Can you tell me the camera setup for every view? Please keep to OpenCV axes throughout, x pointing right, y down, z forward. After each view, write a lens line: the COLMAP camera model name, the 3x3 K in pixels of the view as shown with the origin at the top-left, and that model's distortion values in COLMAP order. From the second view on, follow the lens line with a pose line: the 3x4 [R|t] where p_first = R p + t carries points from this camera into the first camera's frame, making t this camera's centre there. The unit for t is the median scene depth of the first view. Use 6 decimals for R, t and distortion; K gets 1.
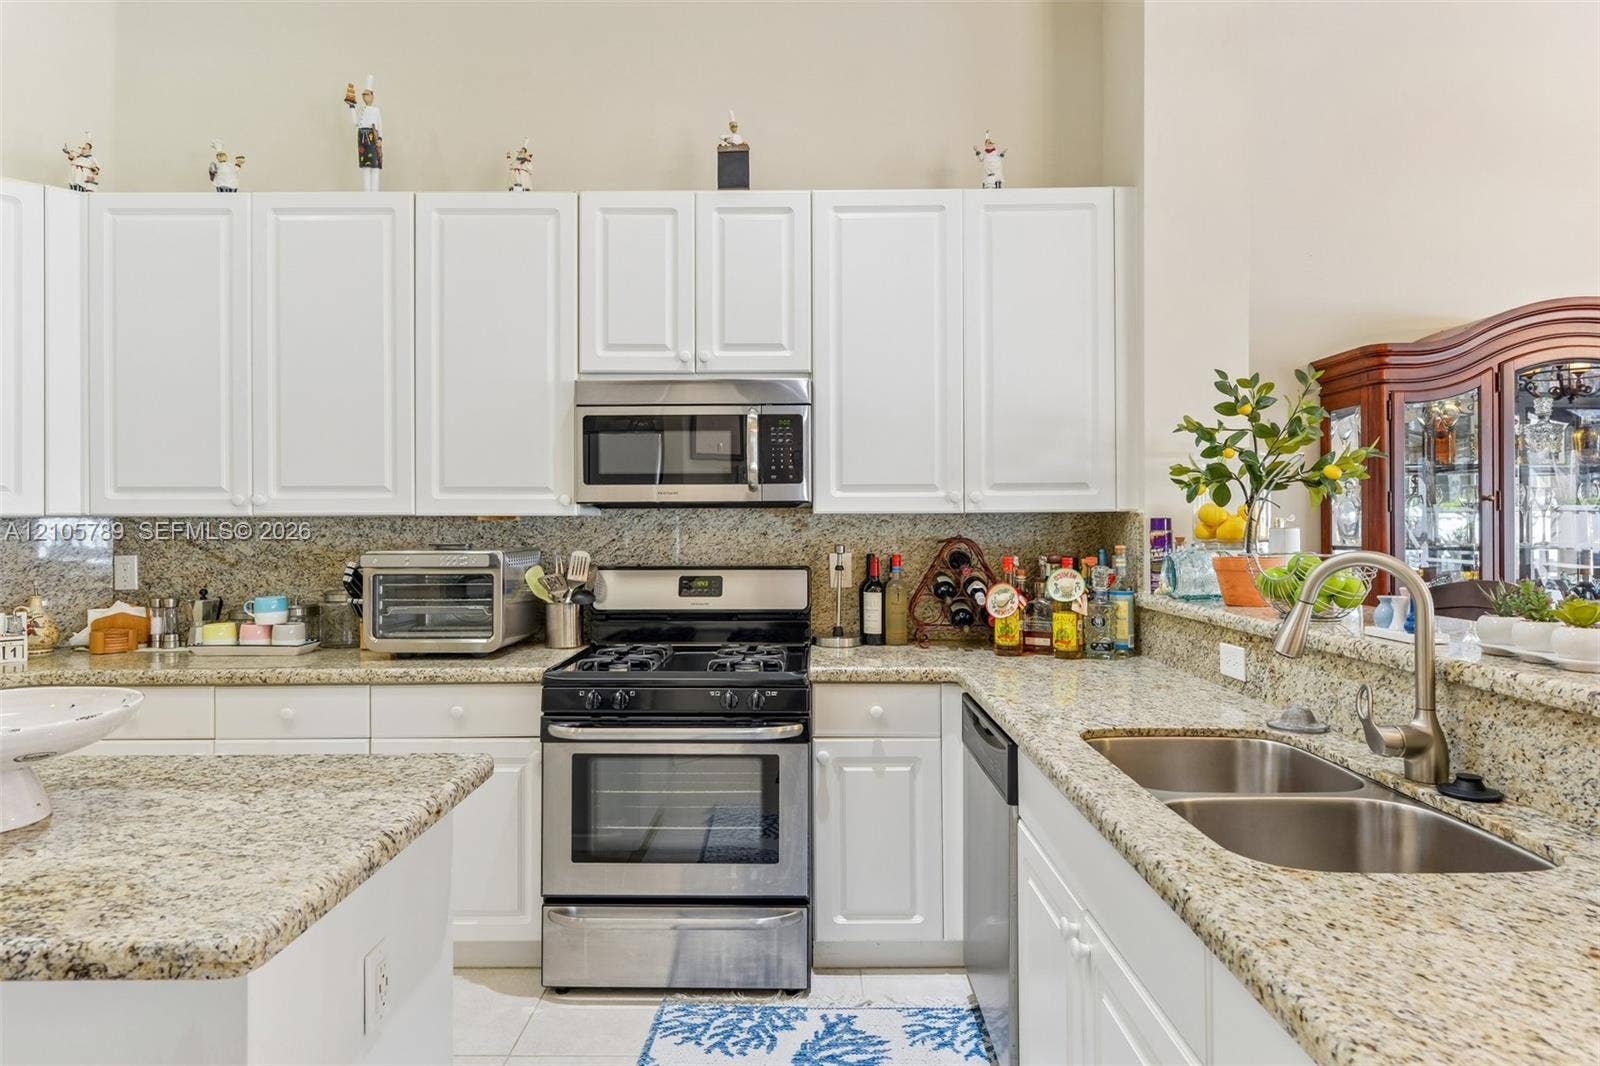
lens RADIAL K [[904.2, 0, 798.0], [0, 904.2, 519.1], [0, 0, 1]] dist [0.004767, -0.000424]
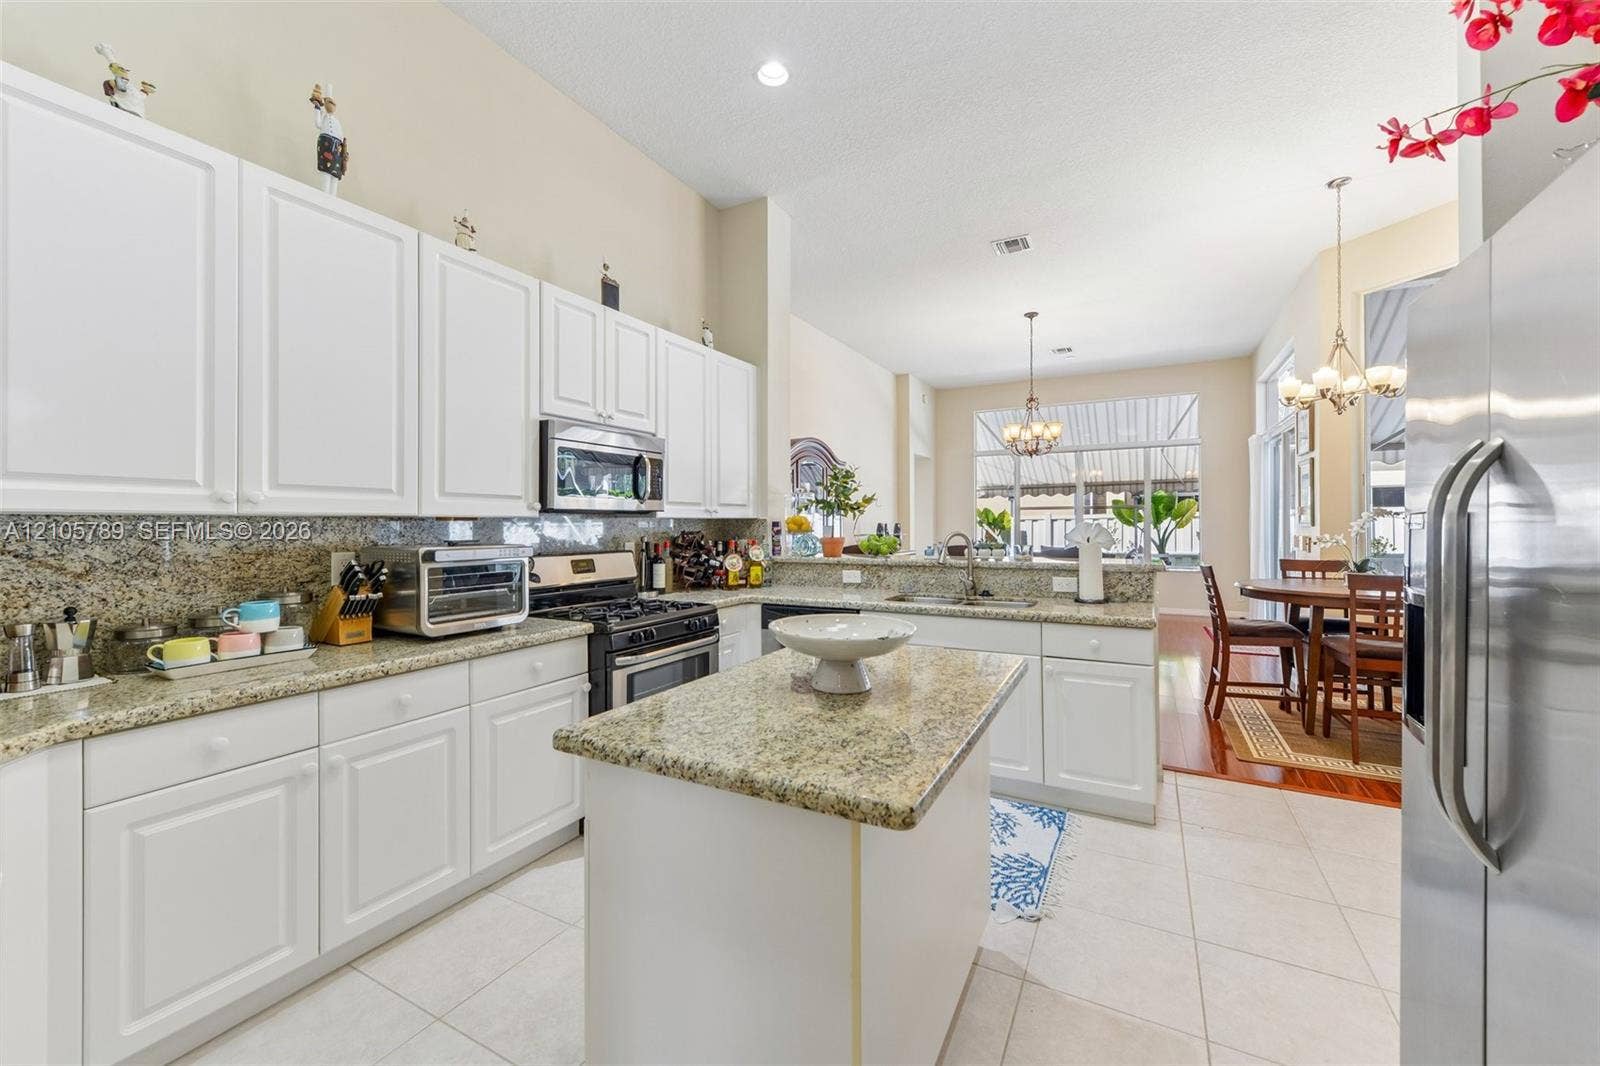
lens RADIAL K [[628.8, 0, 802.3], [0, 628.8, 521.4], [0, 0, 1]] dist [0.000023, 0.000088]
pose [[0.468843, 0.004918, 0.883268, -0.907847], [-0.003067, 0.999988, -0.003940, 0.004270], [-0.883276, -0.000862, 0.468852, 0.211657]]
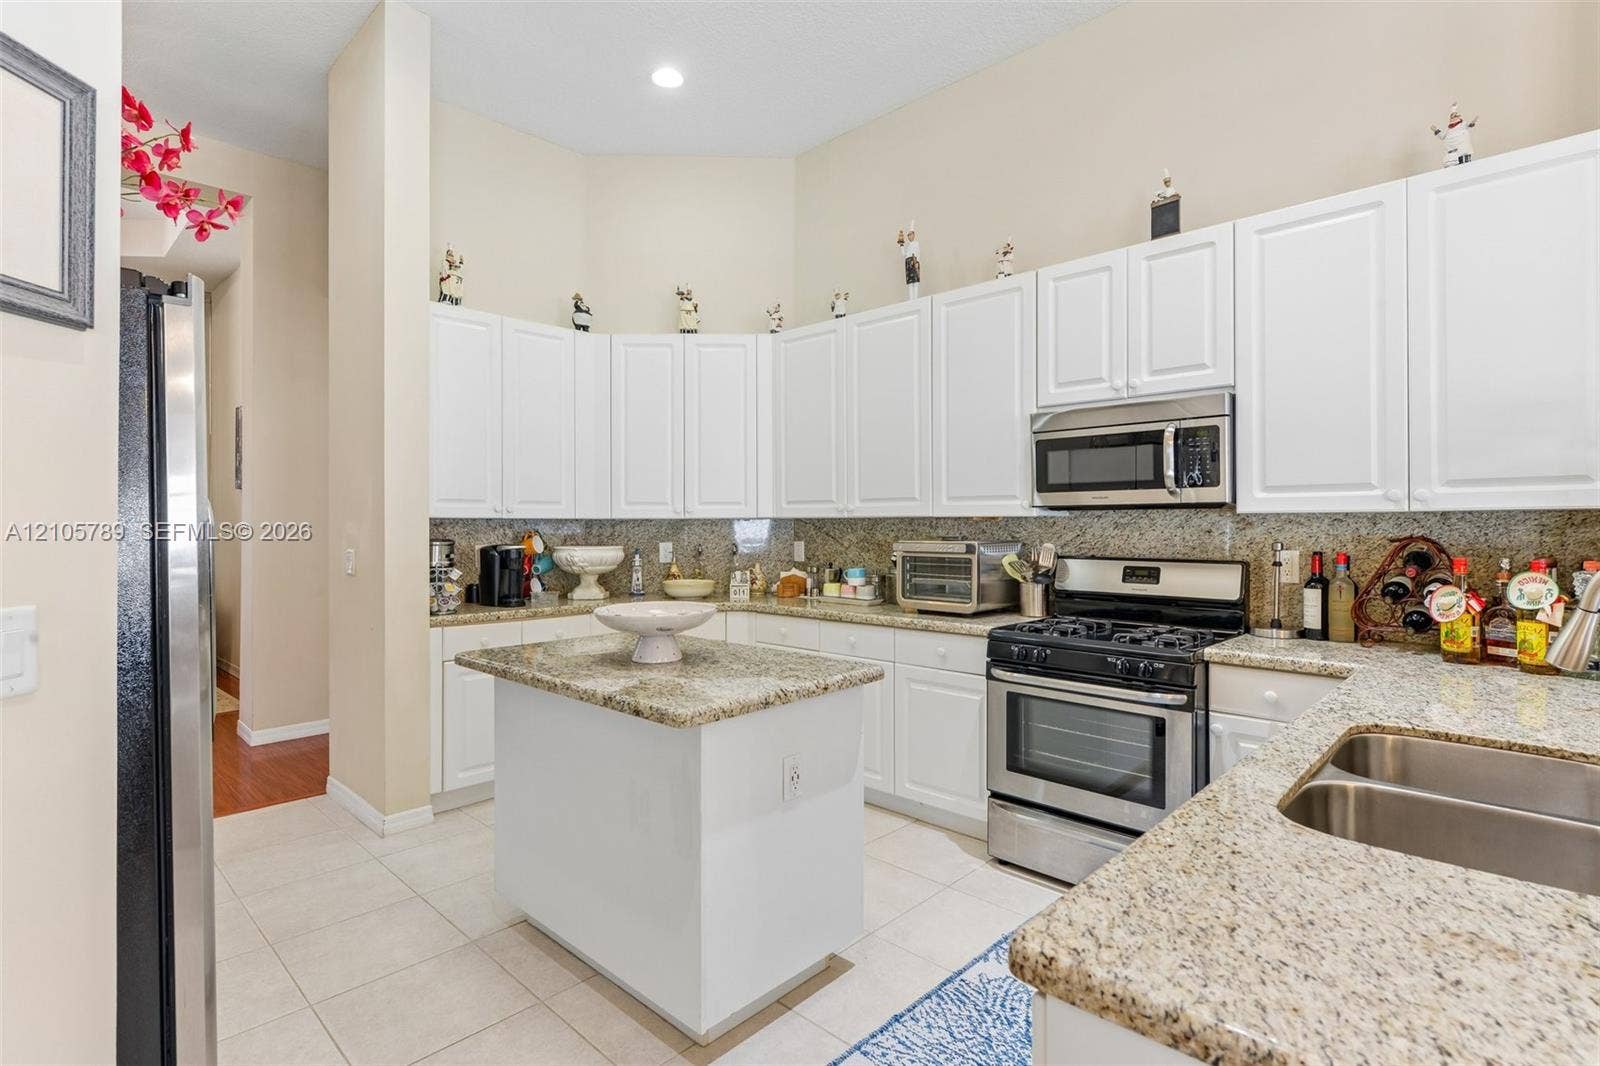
lens RADIAL K [[769.3, 0, 801.7], [0, 769.3, 520.3], [0, 0, 1]] dist [0.001634, 0.000157]
pose [[0.727172, -0.001700, -0.686453, 0.280891], [0.003156, 0.999995, 0.000867, -0.000013], [0.686448, -0.002797, 0.727173, -0.048555]]
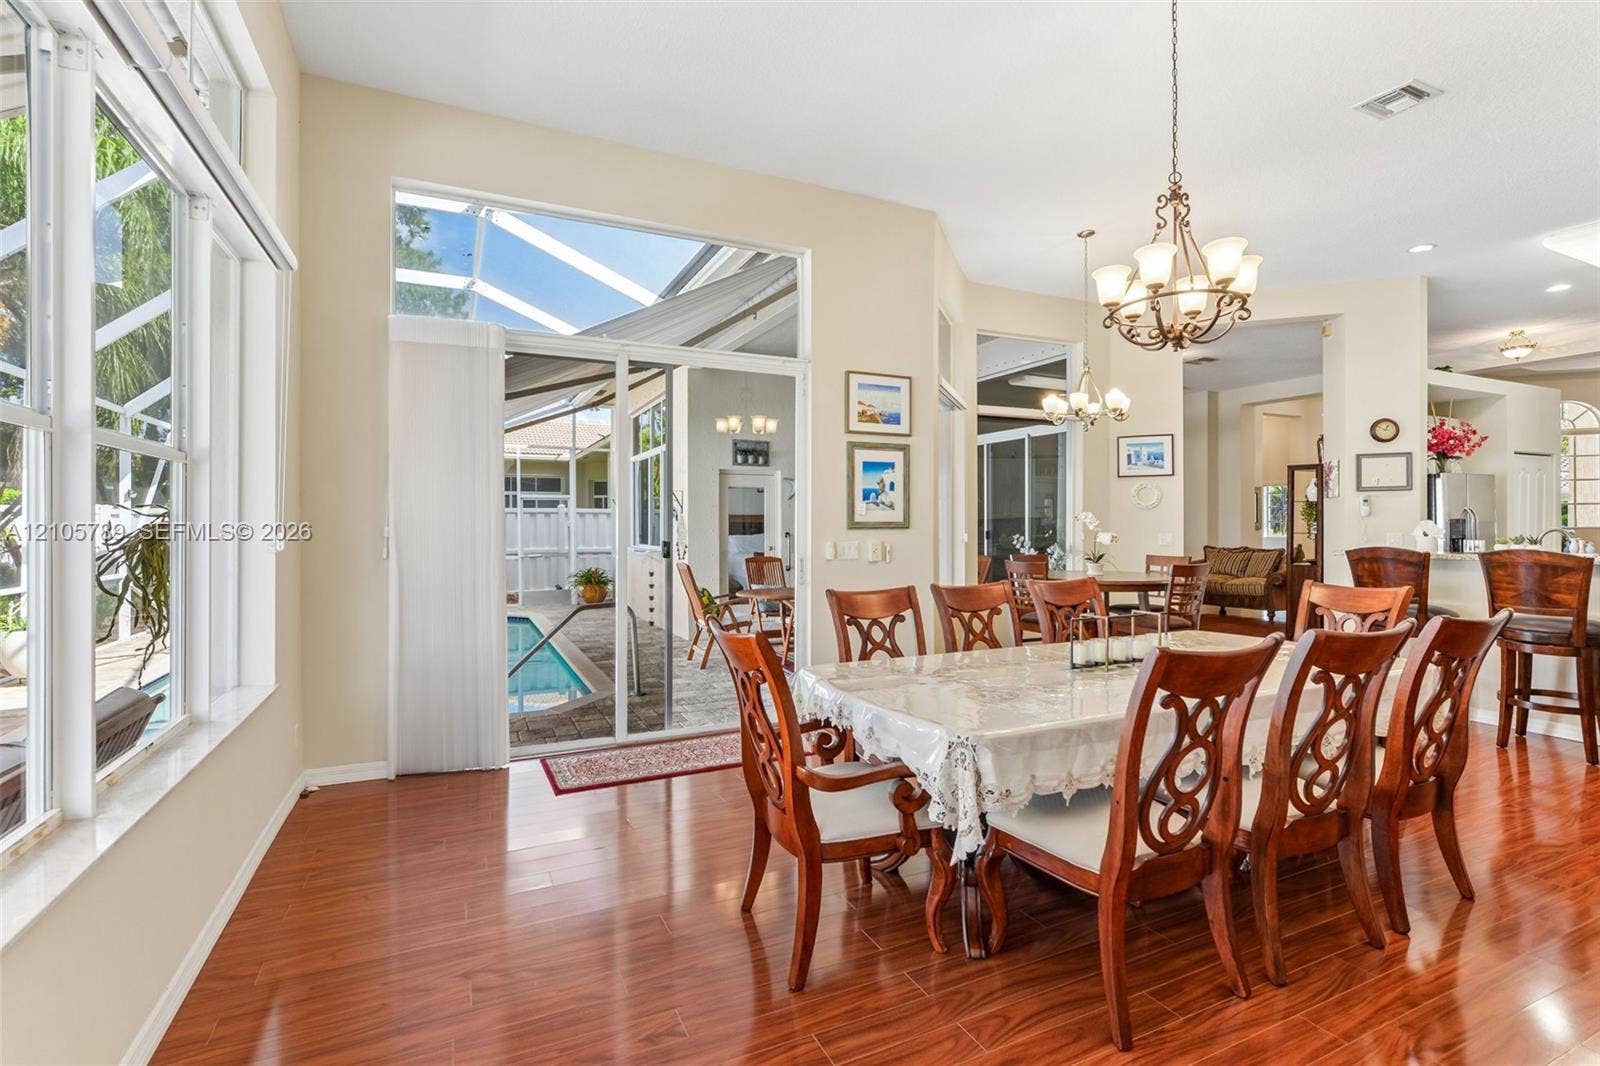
lens RADIAL K [[746.5, 0, 796.0], [0, 746.5, 528.1], [0, 0, 1]] dist [0.003905, 0.000850]
pose [[-0.906491, 0.008635, -0.422137, 2.504593], [0.009198, 0.999957, 0.000701, 0.003626], [0.422125, -0.003247, -0.906532, 1.302730]]
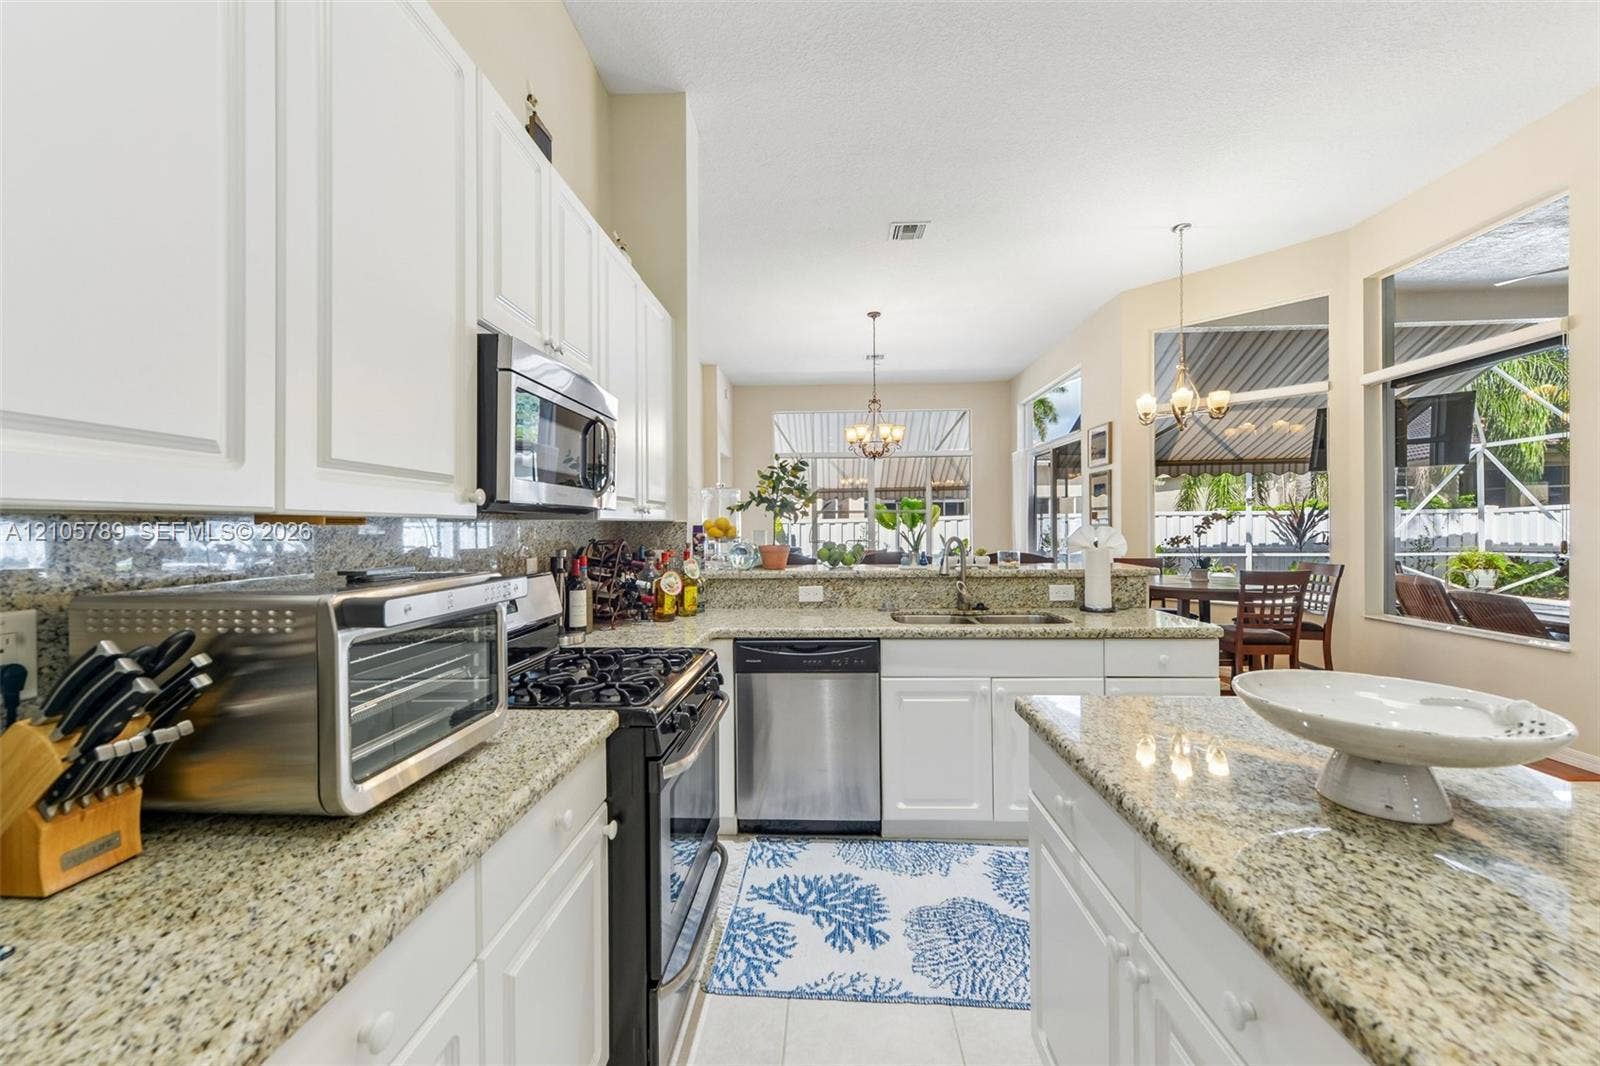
lens RADIAL K [[628.8, 0, 802.3], [0, 628.8, 521.4], [0, 0, 1]] dist [0.000023, 0.000088]
pose [[0.041320, 0.010682, 0.999089, -0.742472], [0.000909, 0.999942, -0.010729, 0.004370], [-0.999146, 0.001352, 0.041307, 0.732791]]
